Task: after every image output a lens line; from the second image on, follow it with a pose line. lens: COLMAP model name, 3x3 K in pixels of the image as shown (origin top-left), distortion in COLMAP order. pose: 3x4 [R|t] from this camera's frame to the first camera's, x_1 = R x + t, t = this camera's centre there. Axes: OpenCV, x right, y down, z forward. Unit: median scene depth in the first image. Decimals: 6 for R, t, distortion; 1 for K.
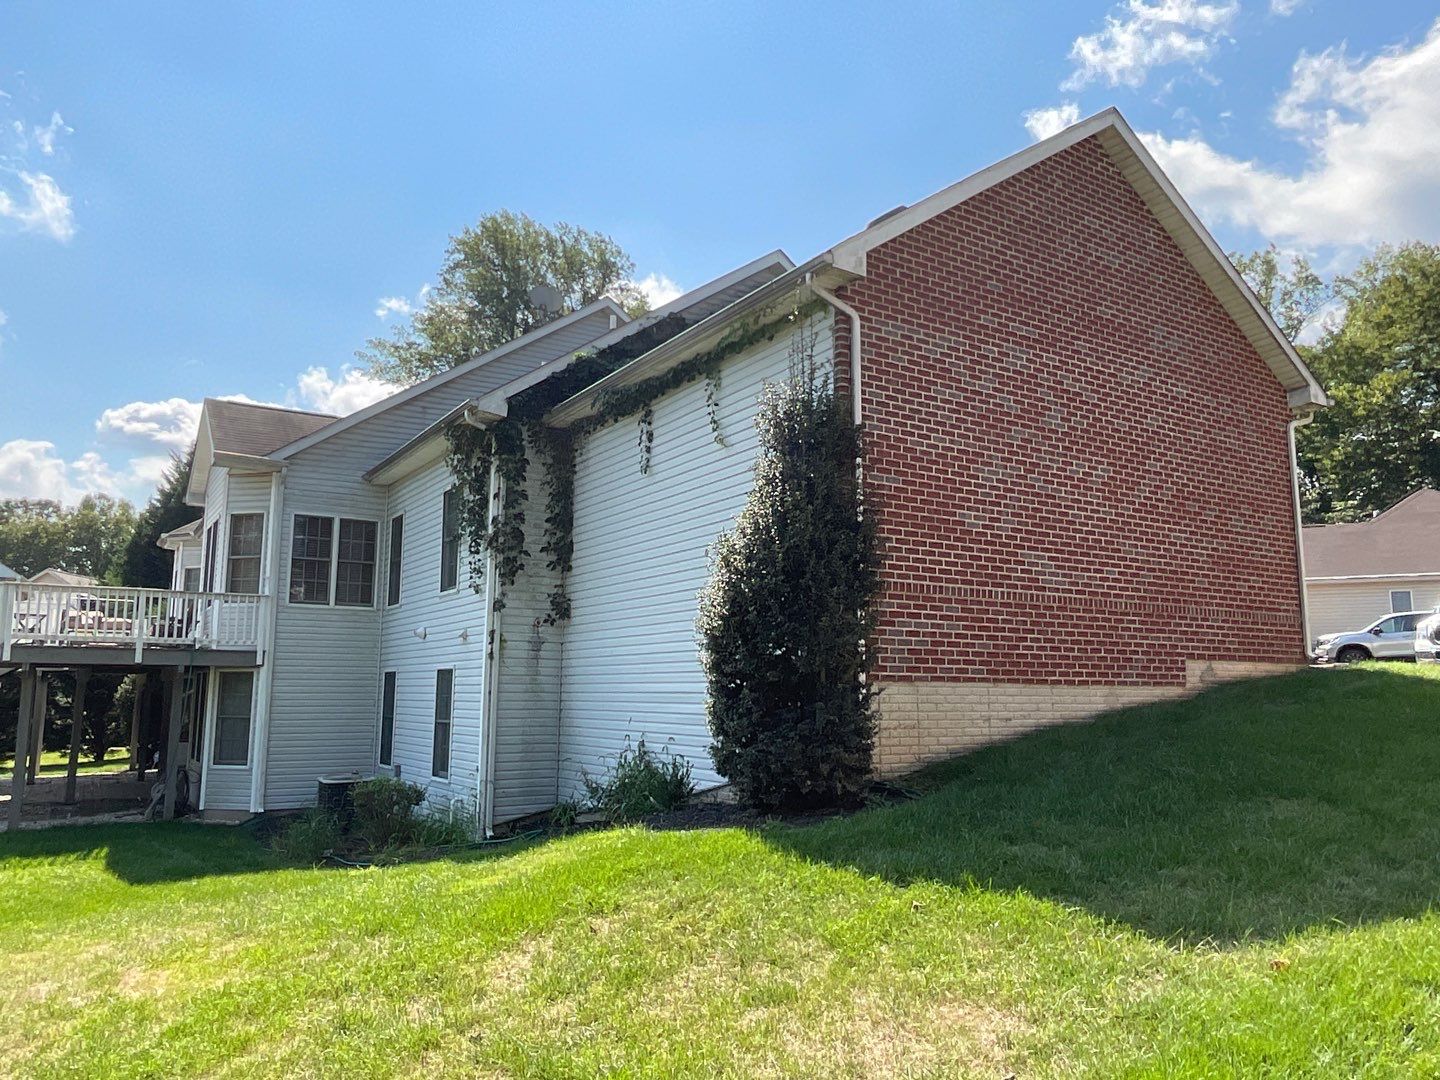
lens RADIAL K [[1028.3, 0, 720.0], [0, 1028.3, 540.0], [0, 0, 1]] dist [0.001974, 0.000493]
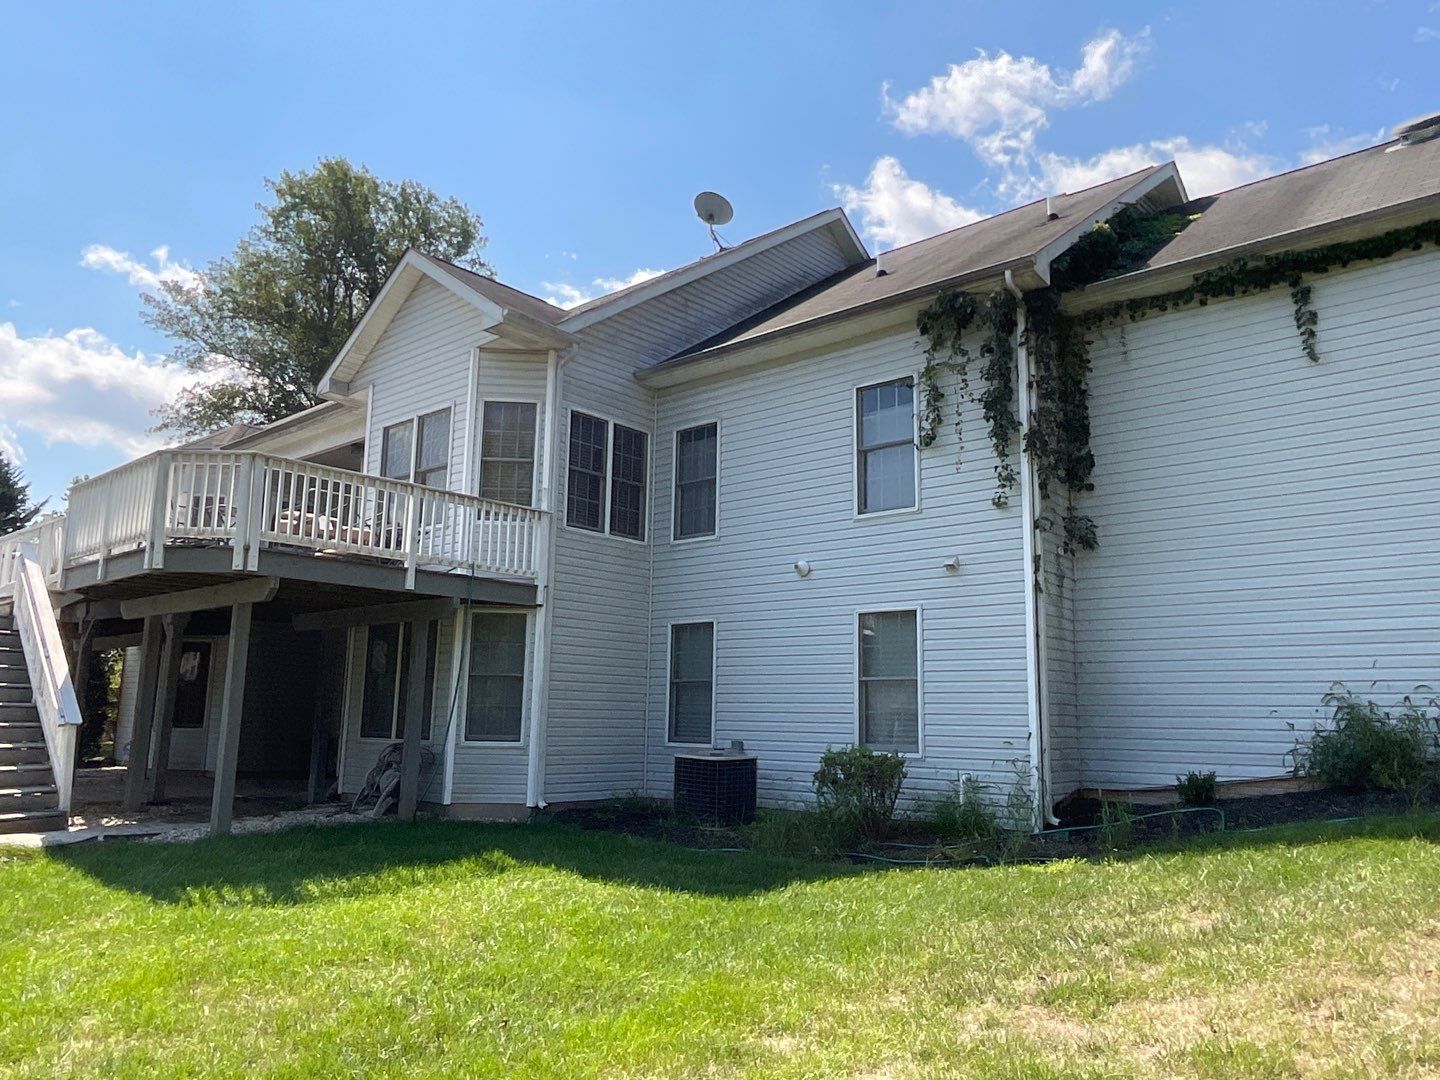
lens RADIAL K [[1028.3, 0, 720.0], [0, 1028.3, 540.0], [0, 0, 1]] dist [0.001974, 0.000493]
pose [[0.958768, 0.062972, 0.277126, -0.561980], [-0.055933, 0.997881, -0.033239, 0.097723], [-0.278632, 0.016368, 0.960258, 0.274929]]
